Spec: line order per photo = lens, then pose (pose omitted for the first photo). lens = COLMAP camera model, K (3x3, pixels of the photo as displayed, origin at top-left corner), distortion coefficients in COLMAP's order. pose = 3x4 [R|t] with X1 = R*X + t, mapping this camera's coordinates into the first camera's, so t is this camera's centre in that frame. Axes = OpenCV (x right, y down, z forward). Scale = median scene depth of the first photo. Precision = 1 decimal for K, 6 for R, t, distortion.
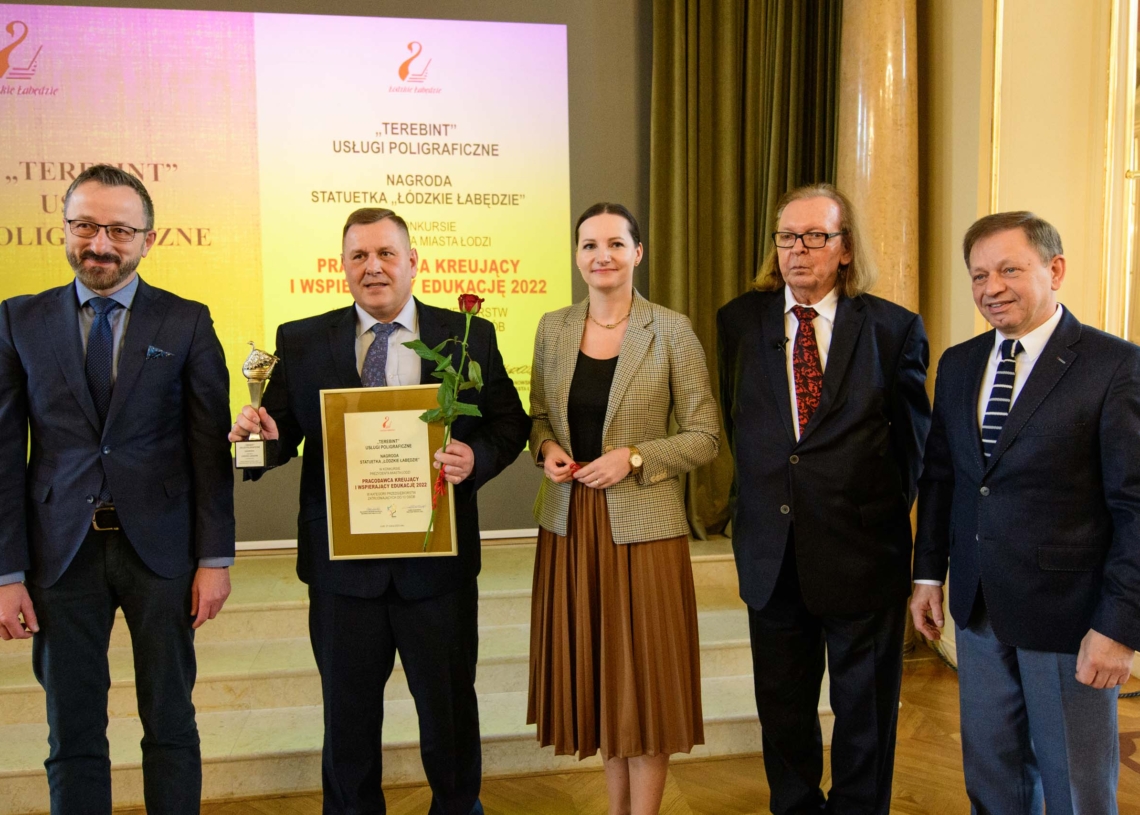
lens RADIAL K [[911.0, 0, 535.5], [0, 911.0, 410.7], [0, 0, 1]] dist [0.011315, -0.011347]
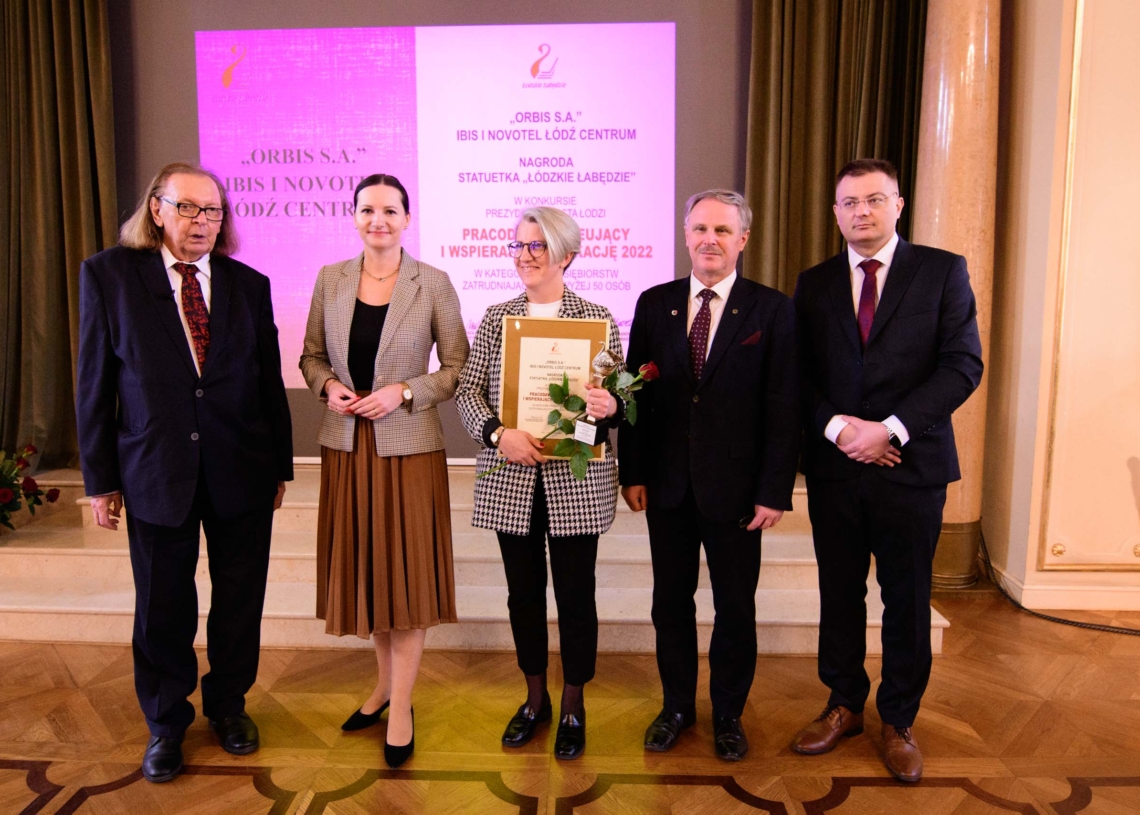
lens RADIAL K [[753.8, 0, 586.8], [0, 753.8, 406.4], [0, 0, 1]] dist [-0.004683, -0.002319]
pose [[0.982172, 0.037466, -0.184215, 0.120952], [-0.025263, 0.997355, 0.068153, -0.001179], [0.186282, -0.062284, 0.980520, 0.018779]]
